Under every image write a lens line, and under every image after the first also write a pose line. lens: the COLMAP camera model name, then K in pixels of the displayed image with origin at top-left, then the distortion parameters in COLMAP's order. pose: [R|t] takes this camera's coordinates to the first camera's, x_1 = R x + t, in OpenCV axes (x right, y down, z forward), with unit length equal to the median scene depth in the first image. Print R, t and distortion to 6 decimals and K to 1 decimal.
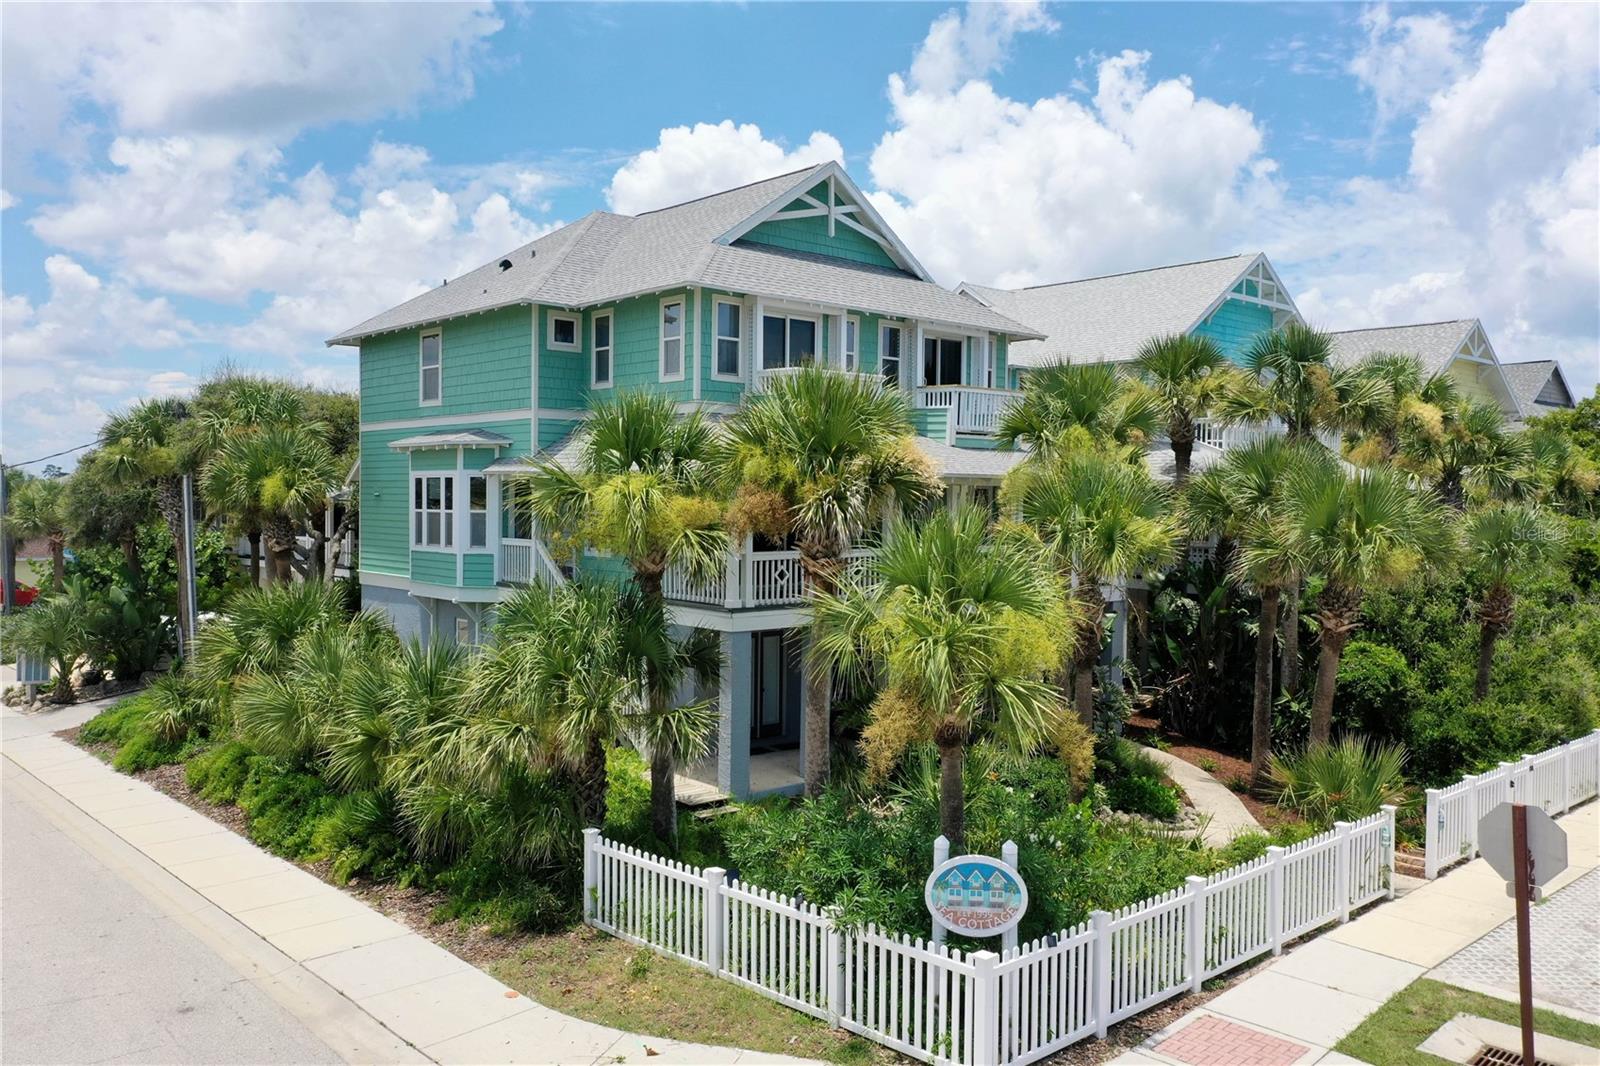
lens RADIAL K [[1282.3, 0, 792.1], [0, 1282.3, 504.3], [0, 0, 1]] dist [-0.003231, -0.005663]
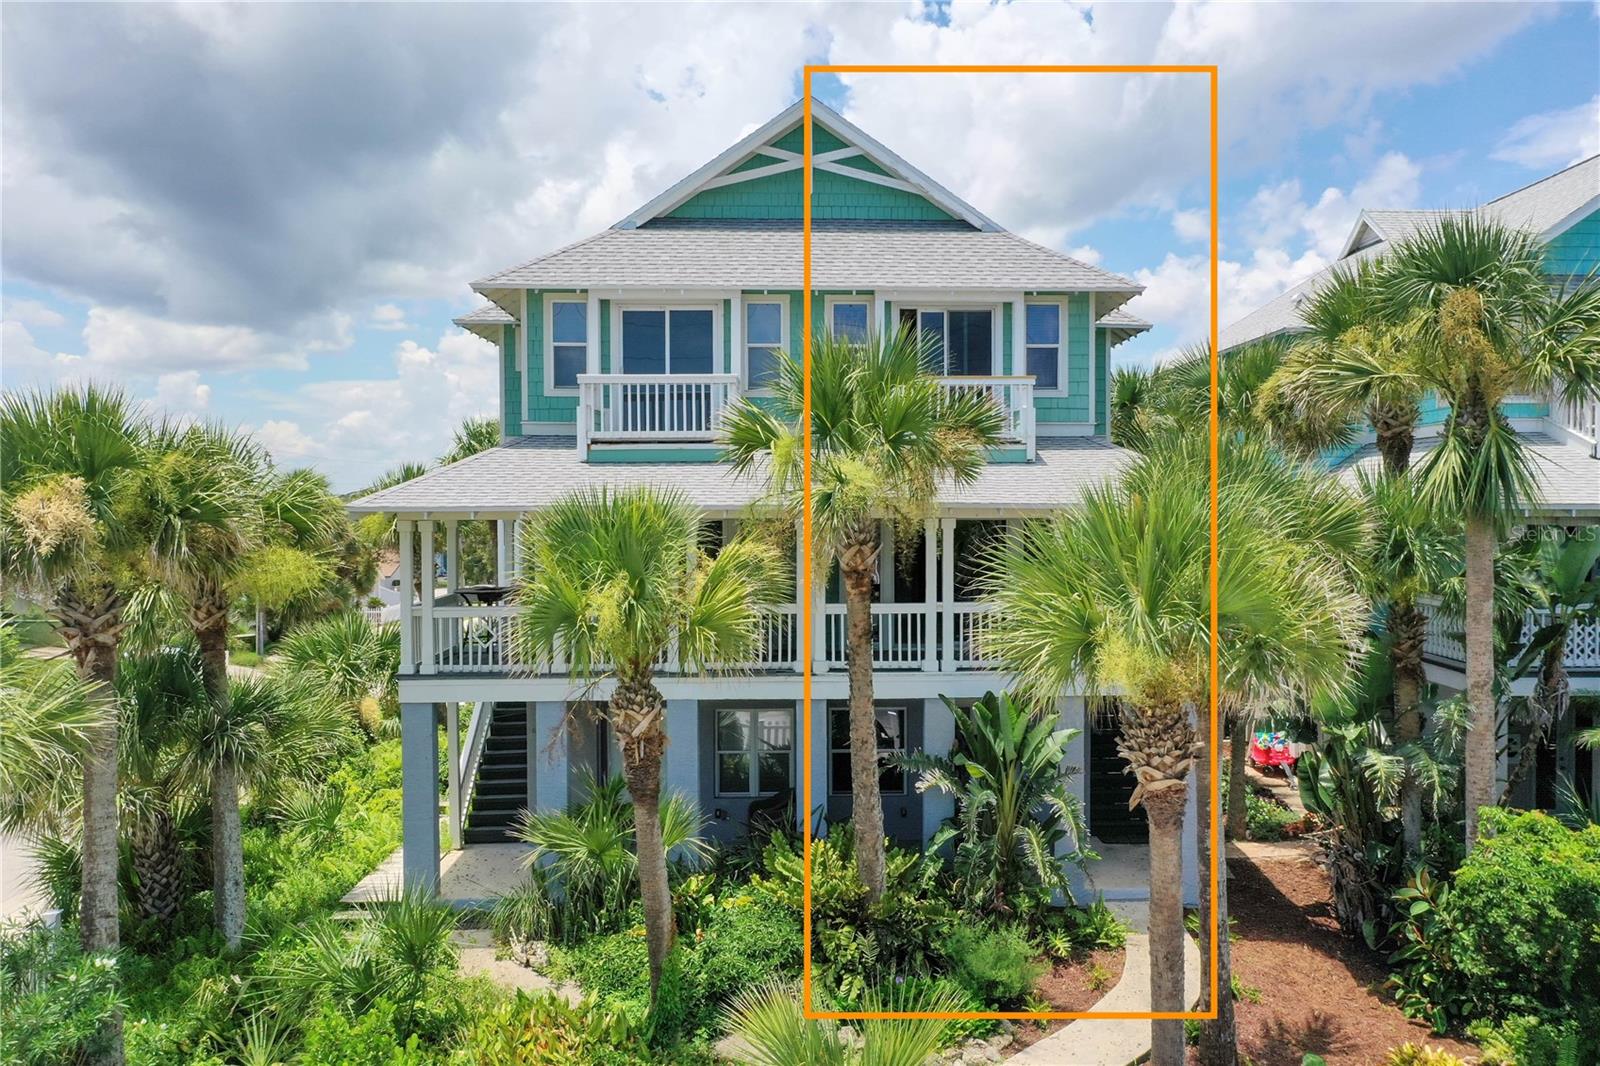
lens RADIAL K [[1282.3, 0, 792.1], [0, 1282.3, 504.3], [0, 0, 1]] dist [-0.003231, -0.005663]
pose [[0.729271, -0.007627, -0.684183, 0.548317], [-0.002970, 0.999893, -0.014312, -0.013089], [0.684219, 0.012470, 0.729170, 0.441347]]
